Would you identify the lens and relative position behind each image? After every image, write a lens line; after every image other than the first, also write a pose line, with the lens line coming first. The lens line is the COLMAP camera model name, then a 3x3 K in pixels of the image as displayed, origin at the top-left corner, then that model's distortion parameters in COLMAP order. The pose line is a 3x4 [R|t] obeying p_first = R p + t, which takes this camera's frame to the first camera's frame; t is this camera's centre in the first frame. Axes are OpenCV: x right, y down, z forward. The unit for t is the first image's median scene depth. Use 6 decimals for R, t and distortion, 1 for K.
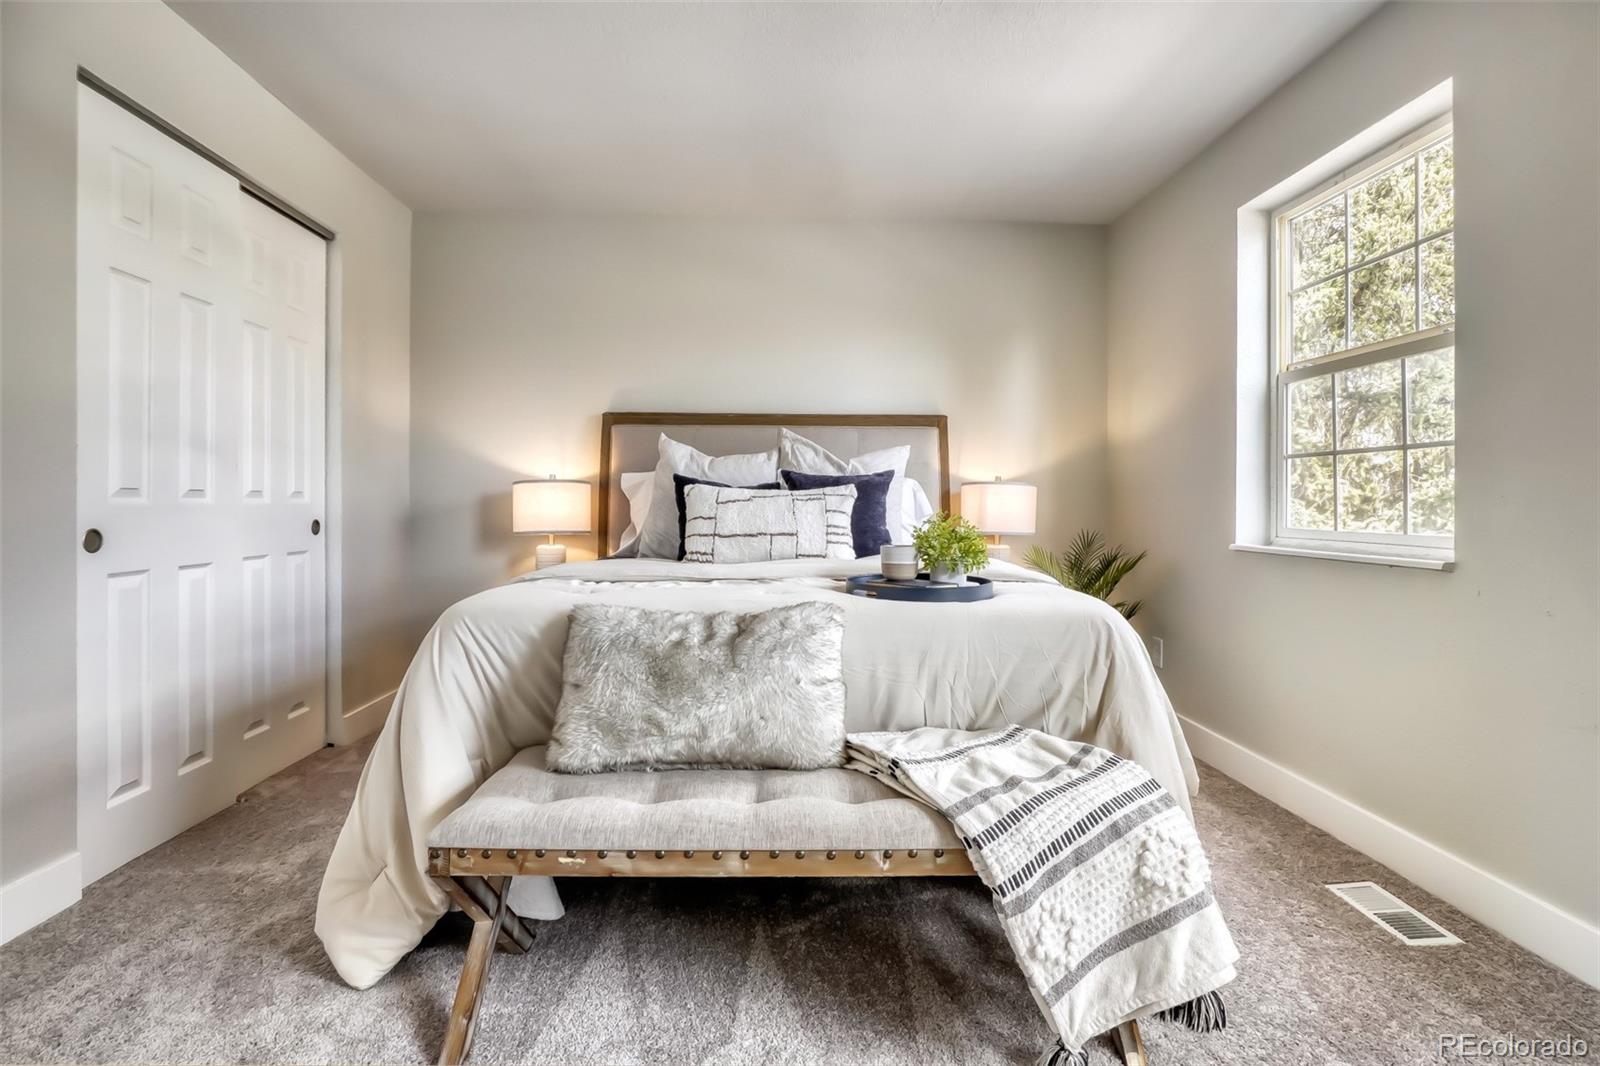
lens RADIAL K [[782.4, 0, 803.6], [0, 782.4, 523.6], [0, 0, 1]] dist [-0.043219, 0.008308]
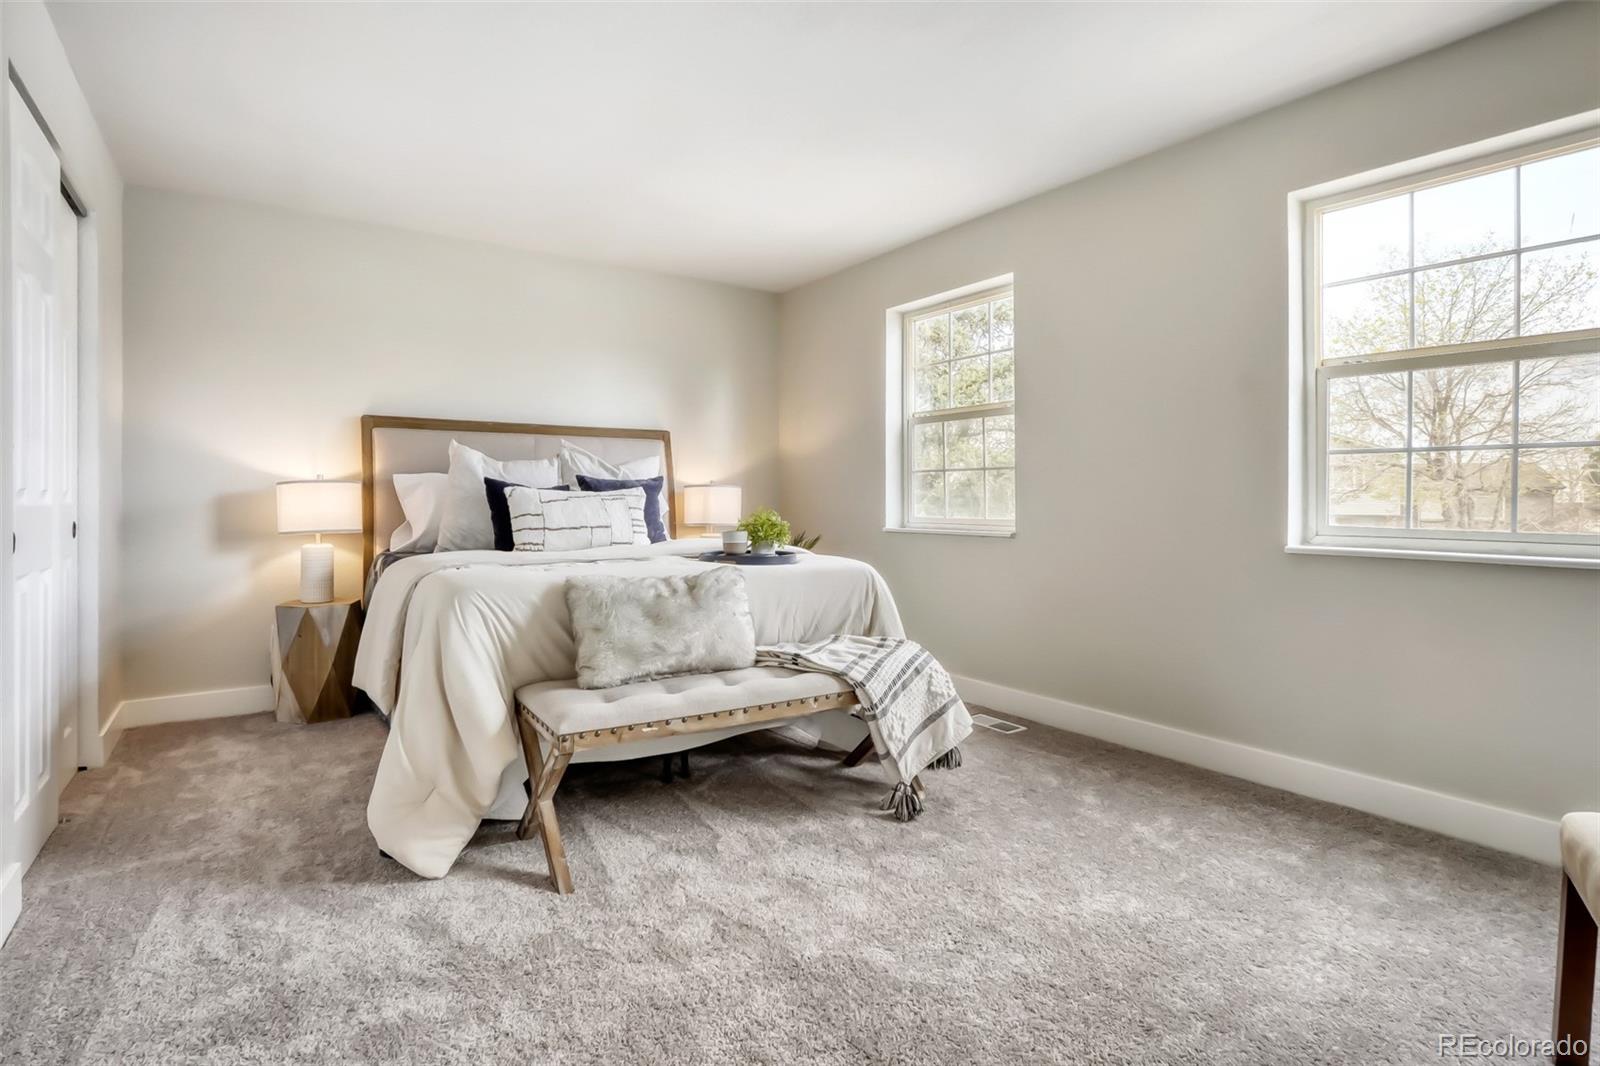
lens RADIAL K [[782.4, 0, 799.1], [0, 782.4, 531.2], [0, 0, 1]] dist [-0.043219, 0.008308]
pose [[0.853678, -0.022793, 0.520302, -0.691199], [0.015479, 0.999711, 0.018398, 0.004438], [-0.520571, -0.007652, 0.853784, -0.416024]]
